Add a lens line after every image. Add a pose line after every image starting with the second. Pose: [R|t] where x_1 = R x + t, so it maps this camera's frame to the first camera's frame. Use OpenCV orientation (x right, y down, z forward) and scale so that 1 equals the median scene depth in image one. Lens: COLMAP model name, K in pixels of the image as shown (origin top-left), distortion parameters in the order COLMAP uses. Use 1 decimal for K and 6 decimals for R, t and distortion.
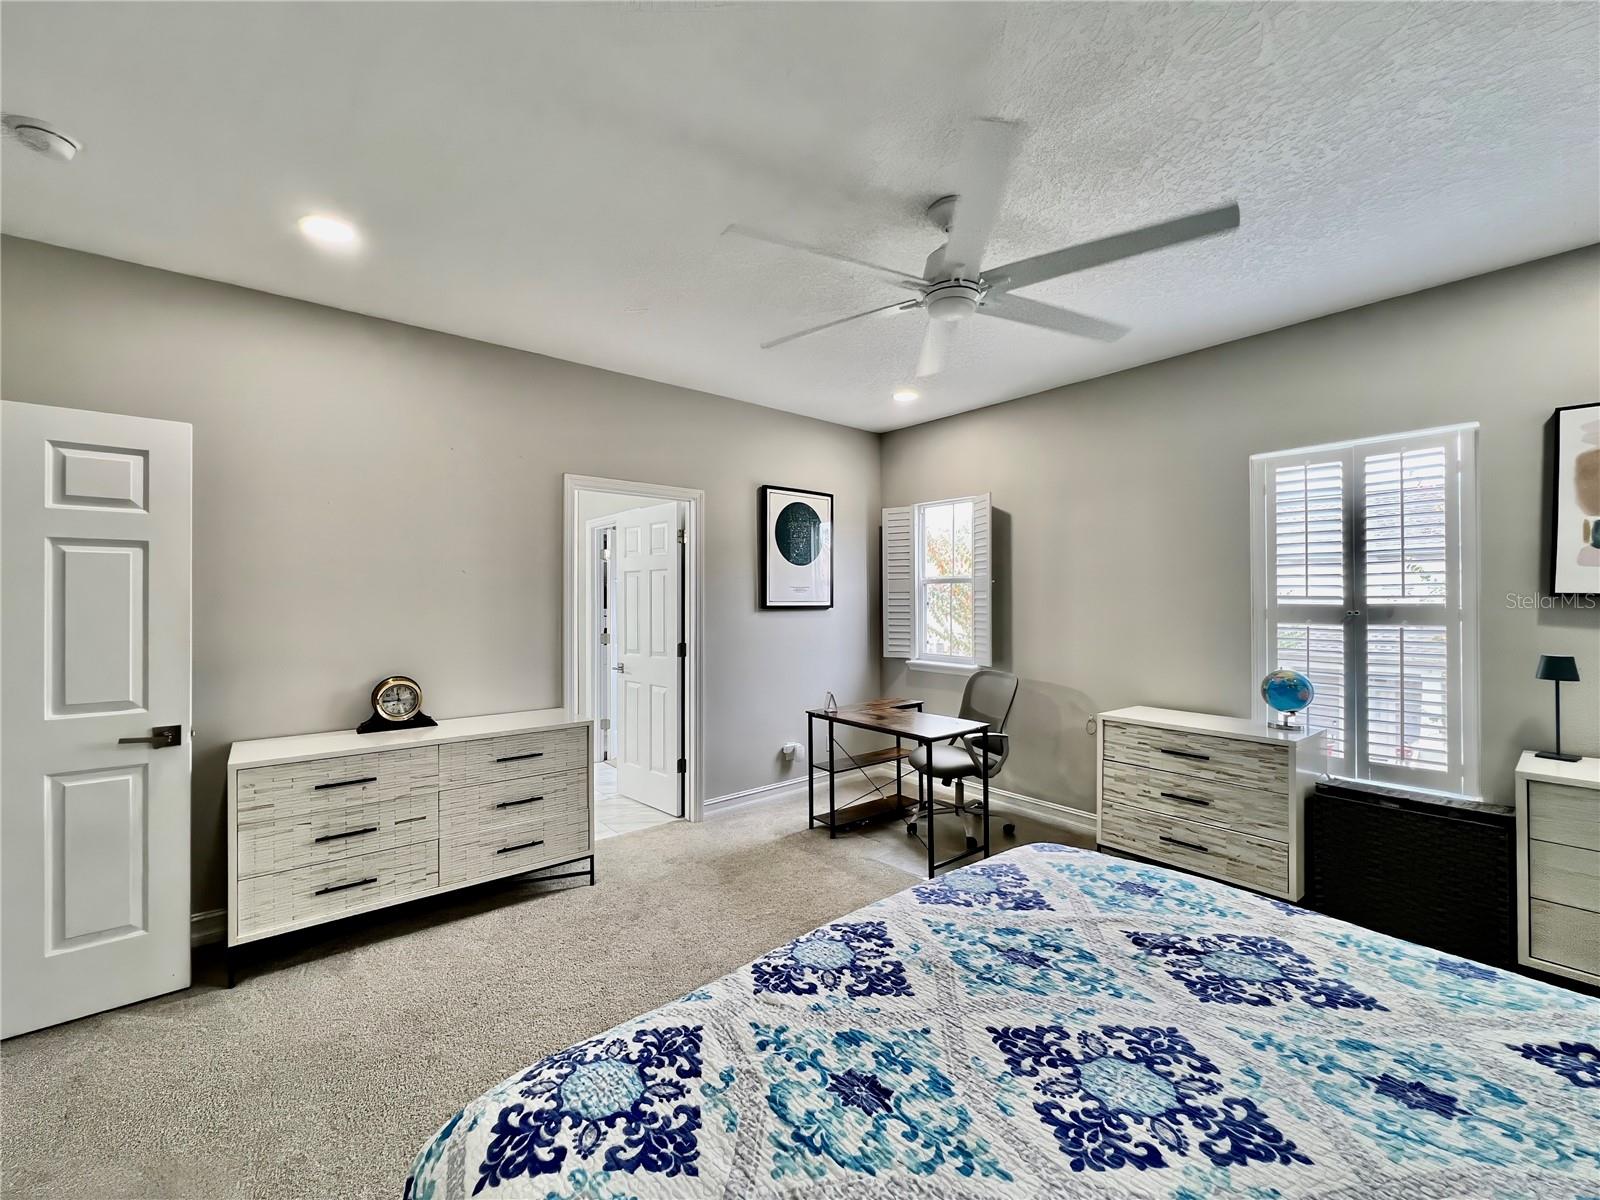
lens RADIAL K [[653.0, 0, 803.7], [0, 653.0, 590.9], [0, 0, 1]] dist [-0.003548, -0.000129]
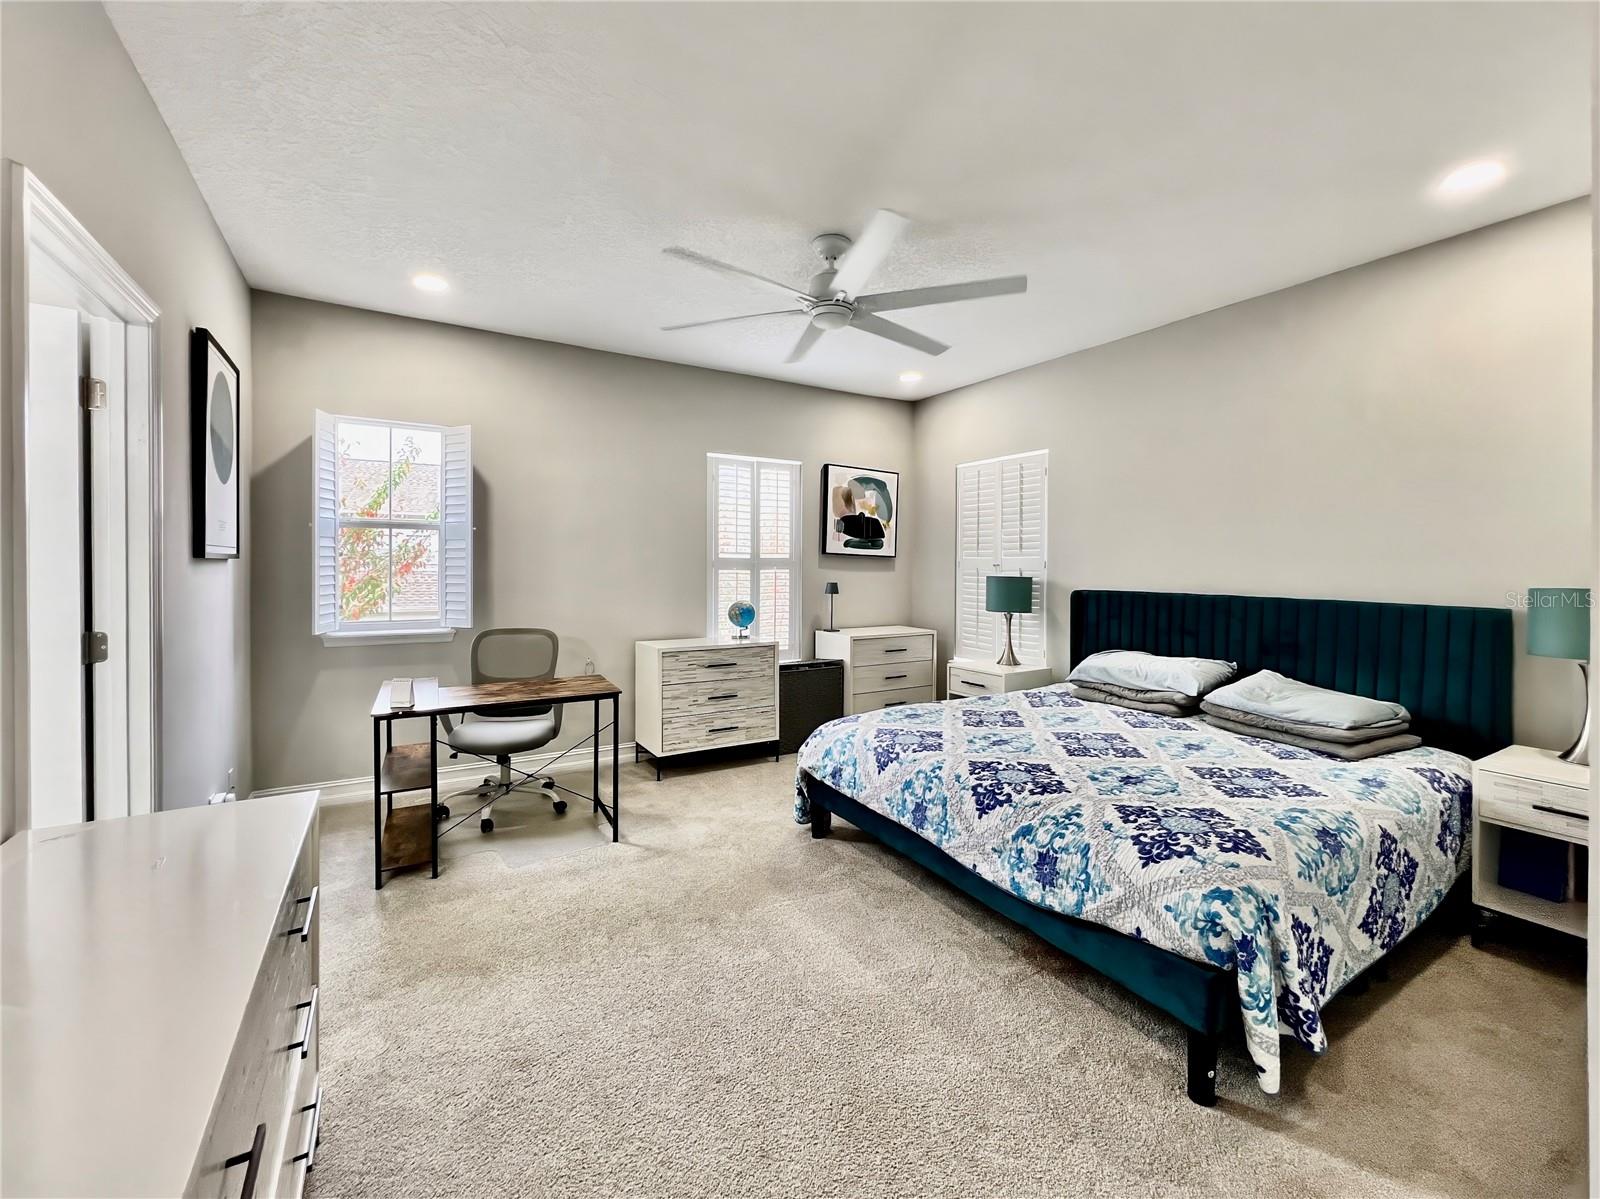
lens RADIAL K [[653.0, 0, 803.7], [0, 653.0, 590.4], [0, 0, 1]] dist [-0.003548, -0.000129]
pose [[0.143947, -0.033261, 0.989026, -0.750726], [-0.010987, 0.999320, 0.035206, 0.042556], [-0.989524, -0.015934, 0.143483, 0.631370]]
